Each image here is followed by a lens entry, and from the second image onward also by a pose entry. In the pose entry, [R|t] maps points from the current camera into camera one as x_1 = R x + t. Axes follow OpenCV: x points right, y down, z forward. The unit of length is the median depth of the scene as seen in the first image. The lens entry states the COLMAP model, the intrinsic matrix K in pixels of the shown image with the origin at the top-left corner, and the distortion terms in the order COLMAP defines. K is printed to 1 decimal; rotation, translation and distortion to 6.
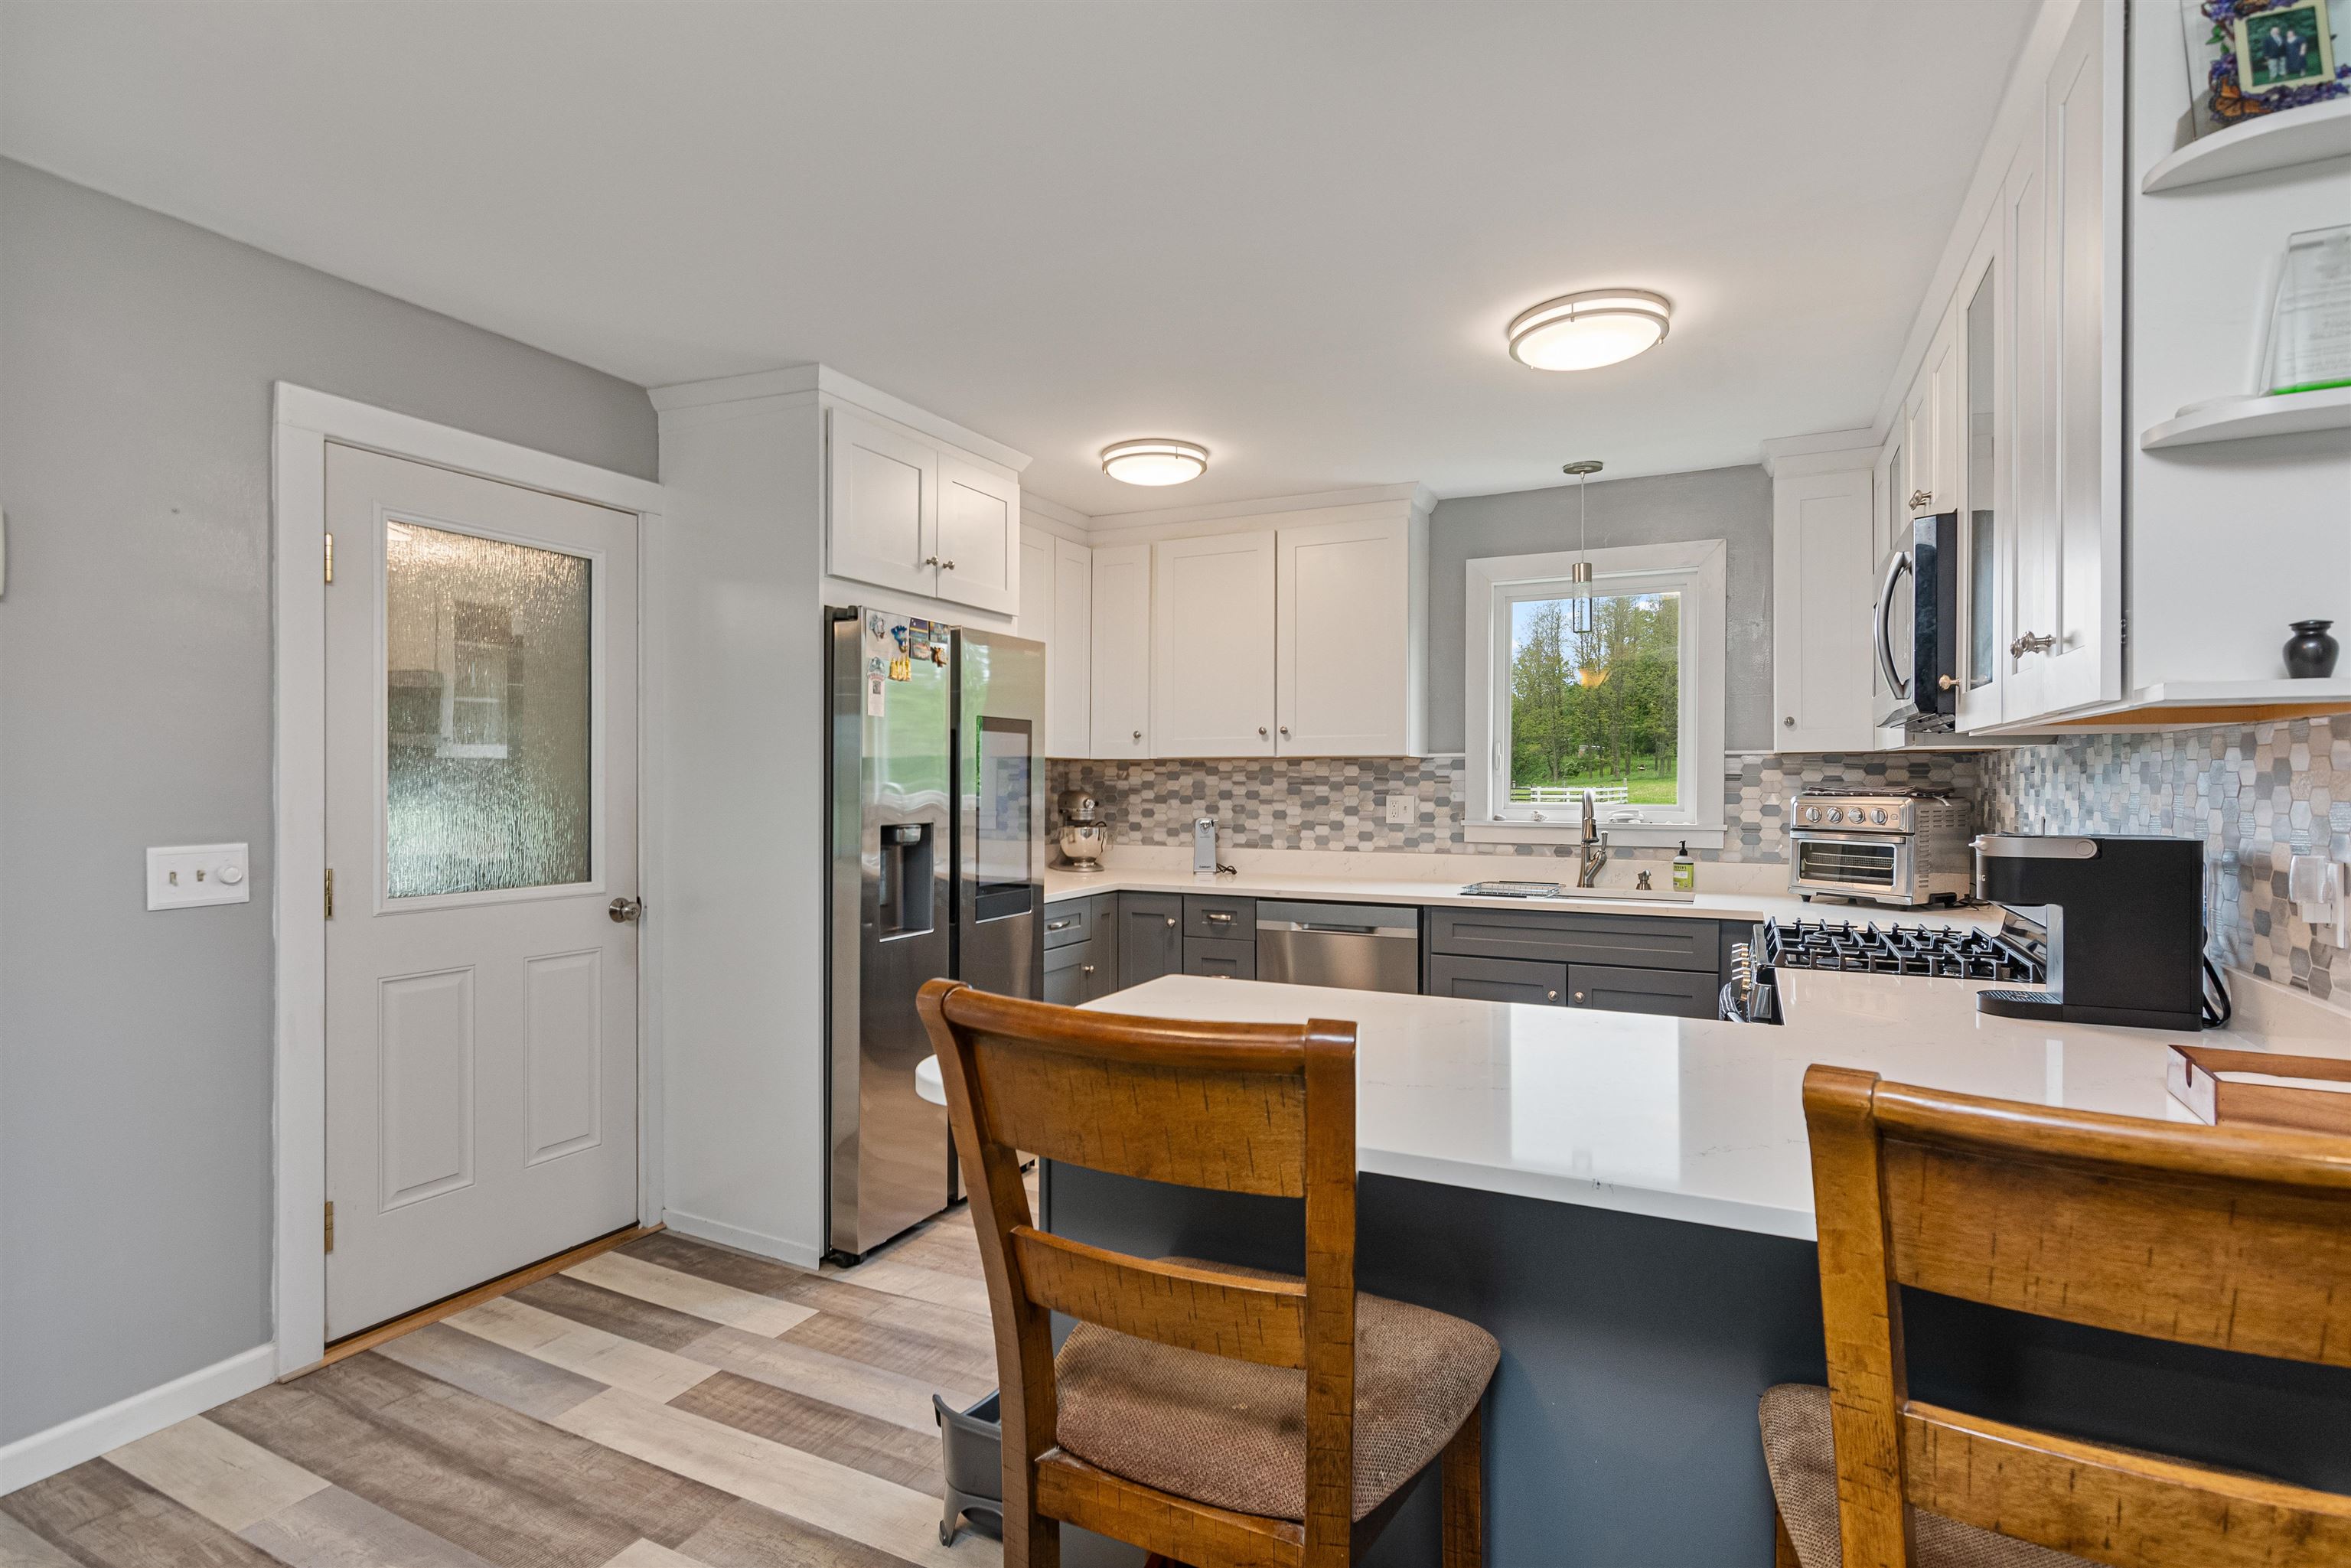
lens RADIAL K [[1144.7, 0, 1165.9], [0, 1144.7, 786.3], [0, 0, 1]] dist [-0.003520, 0.002038]
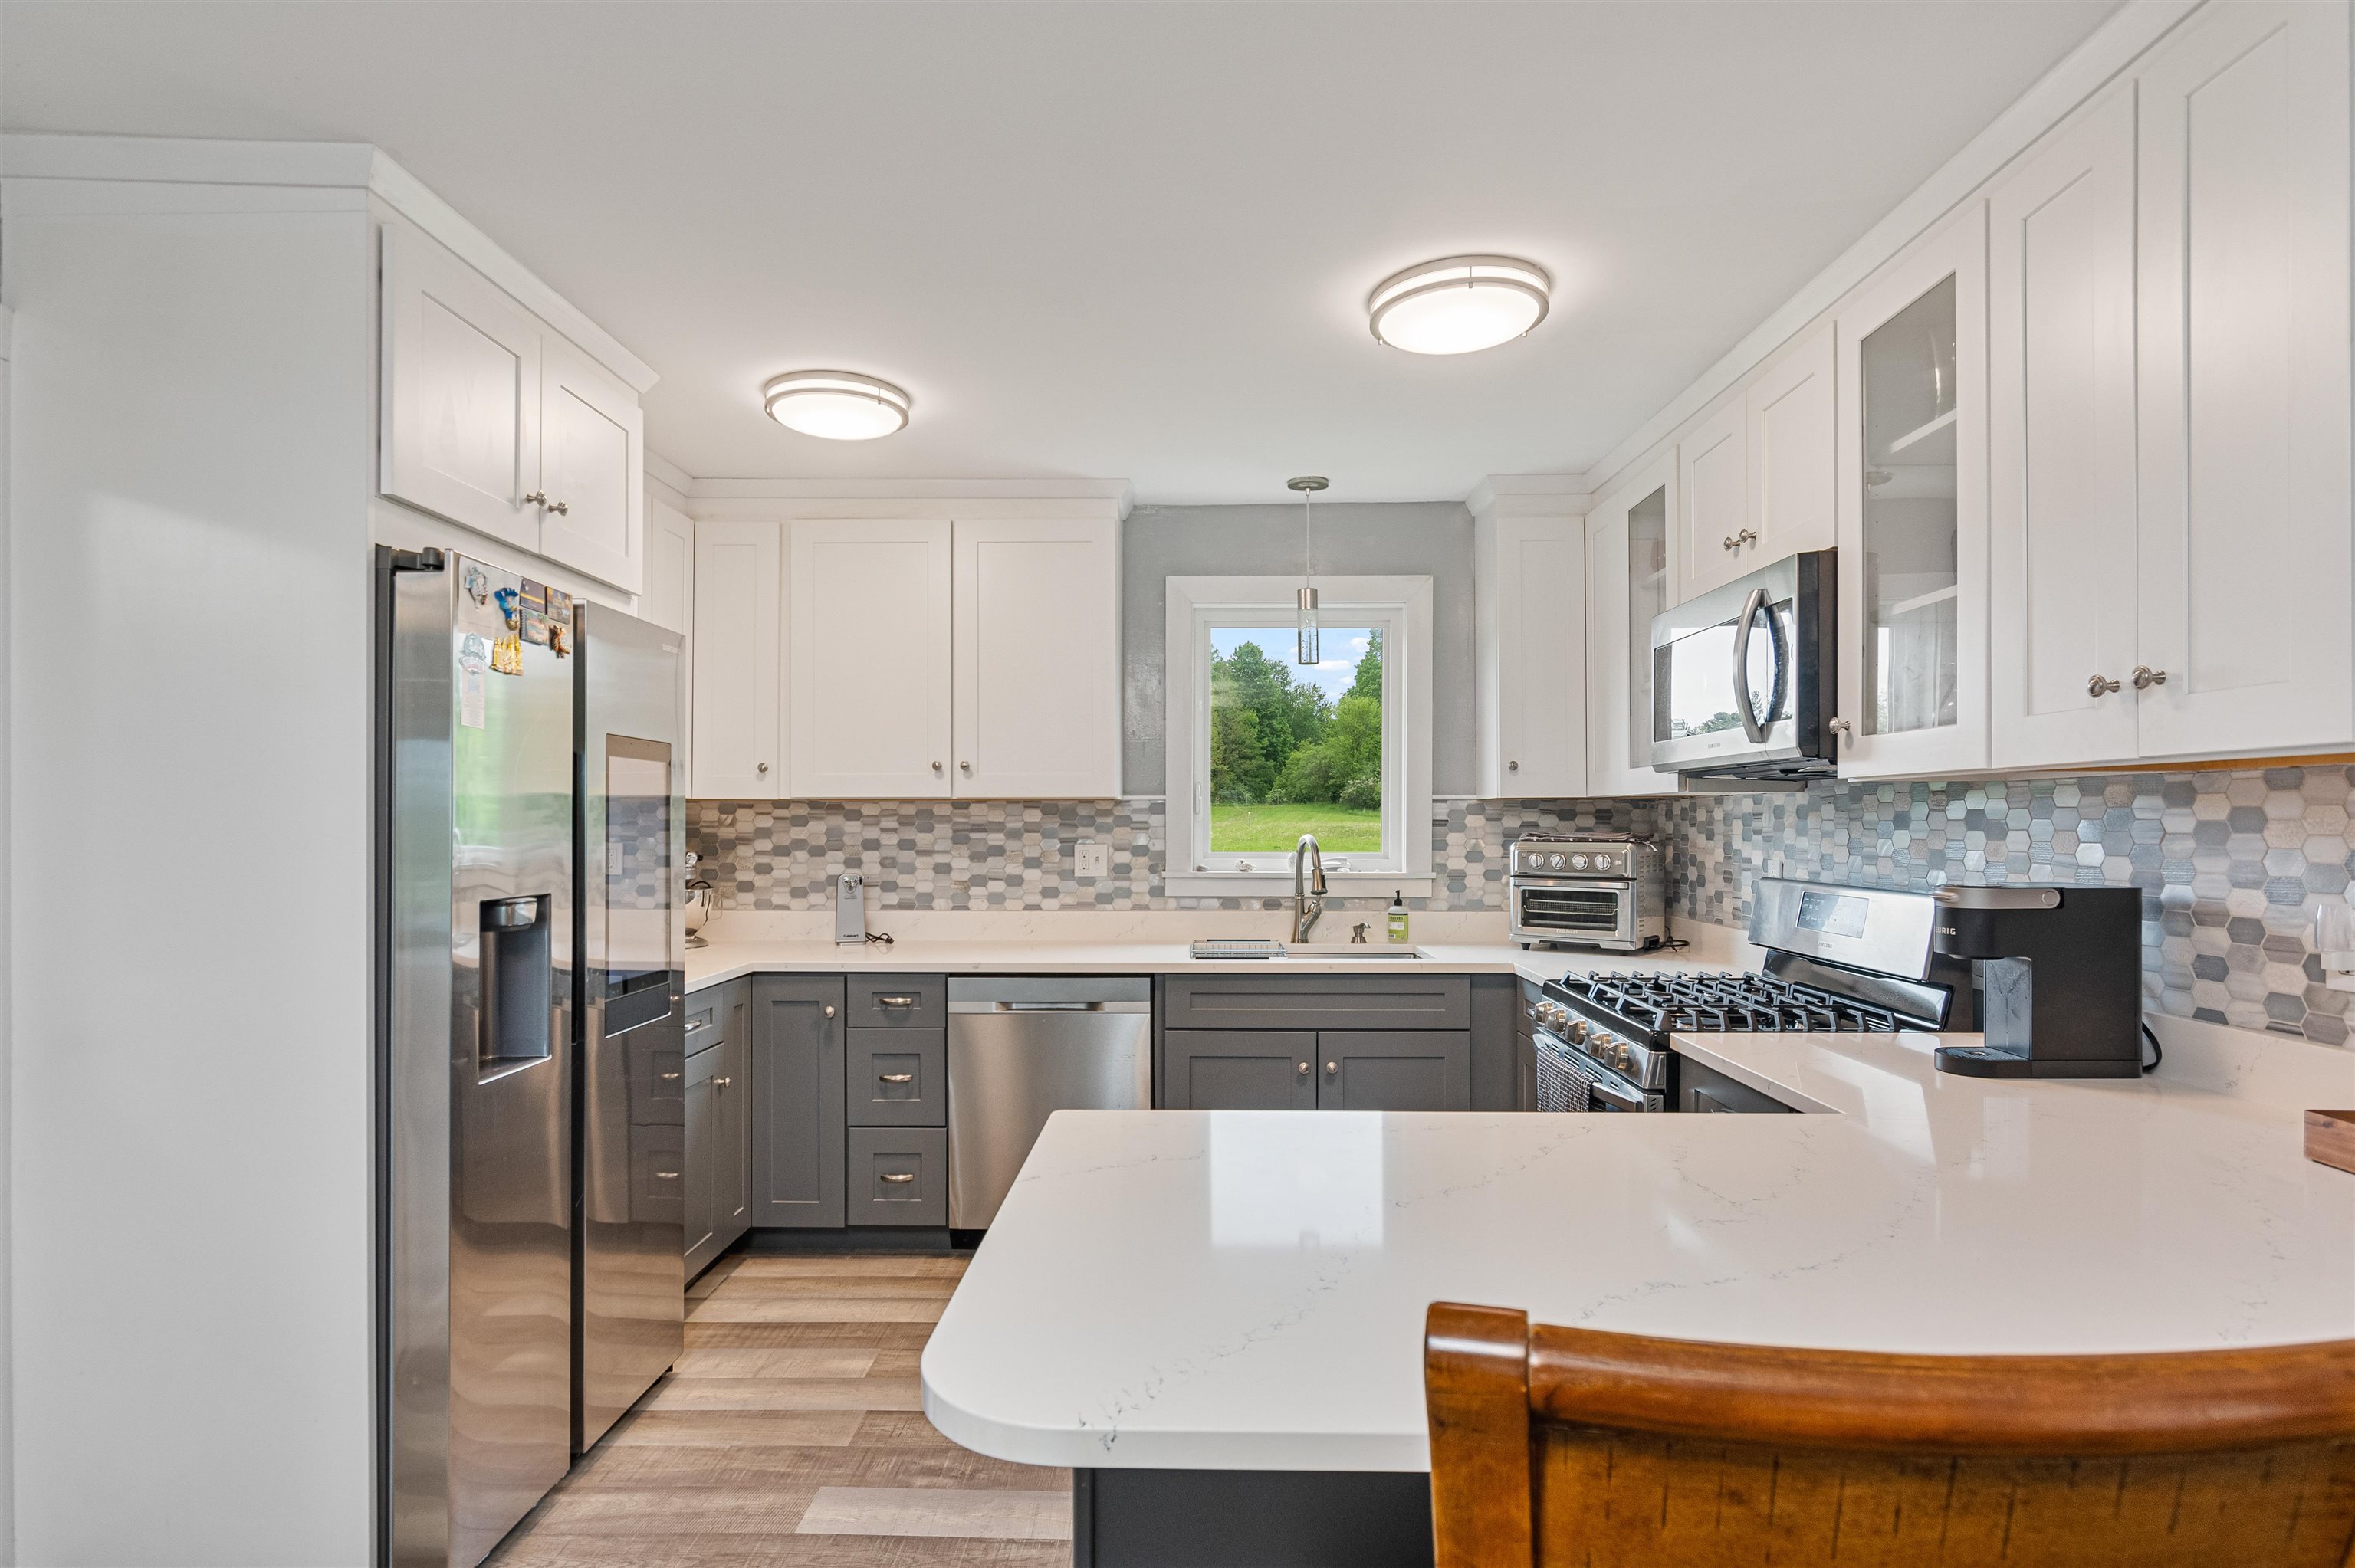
lens RADIAL K [[1198.0, 0, 1169.2], [0, 1198.0, 825.9], [0, 0, 1]] dist [-0.003841, -0.001147]
pose [[0.905320, -0.001345, 0.424728, -0.129405], [0.003029, 0.999990, -0.003290, -0.002591], [-0.424720, 0.004265, 0.905315, 0.167366]]
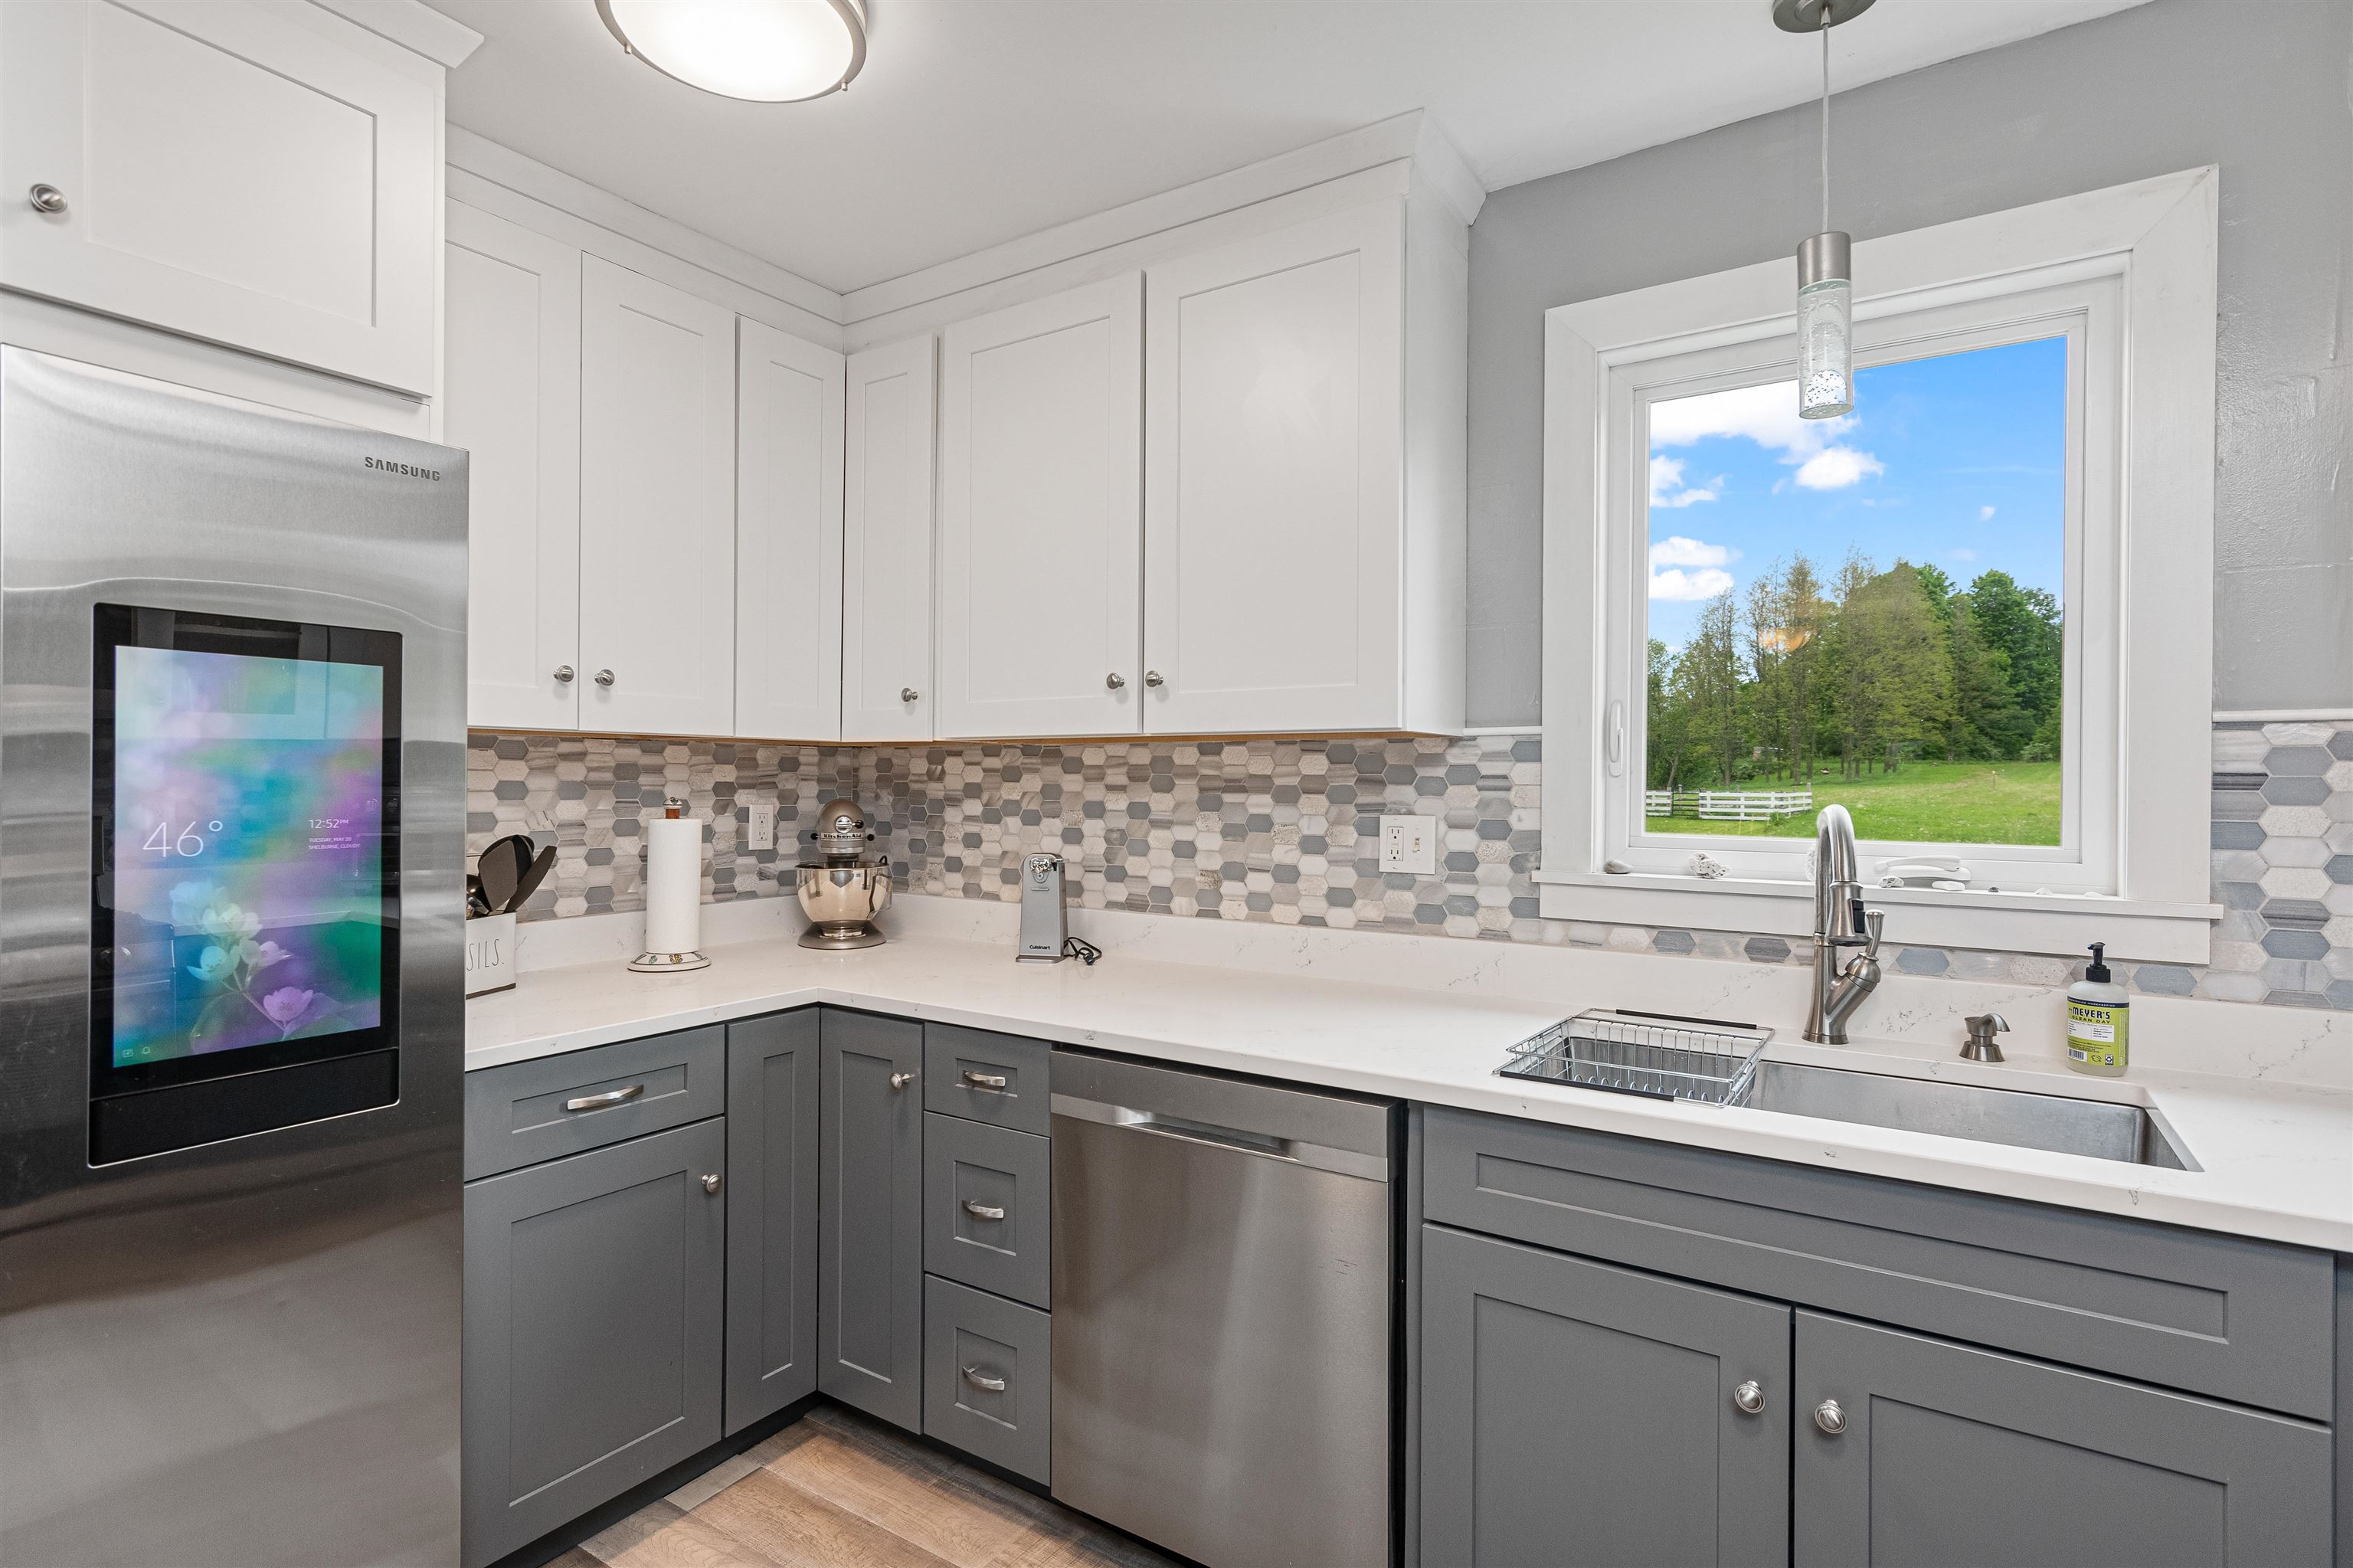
lens RADIAL K [[1145.7, 0, 1178.1], [0, 1145.7, 780.5], [0, 0, 1]] dist [-0.003520, 0.002038]
pose [[0.992929, 0.004376, -0.118631, 0.172693], [-0.005180, 0.999966, -0.006467, -0.003162], [0.118599, 0.007036, 0.992917, 0.530282]]
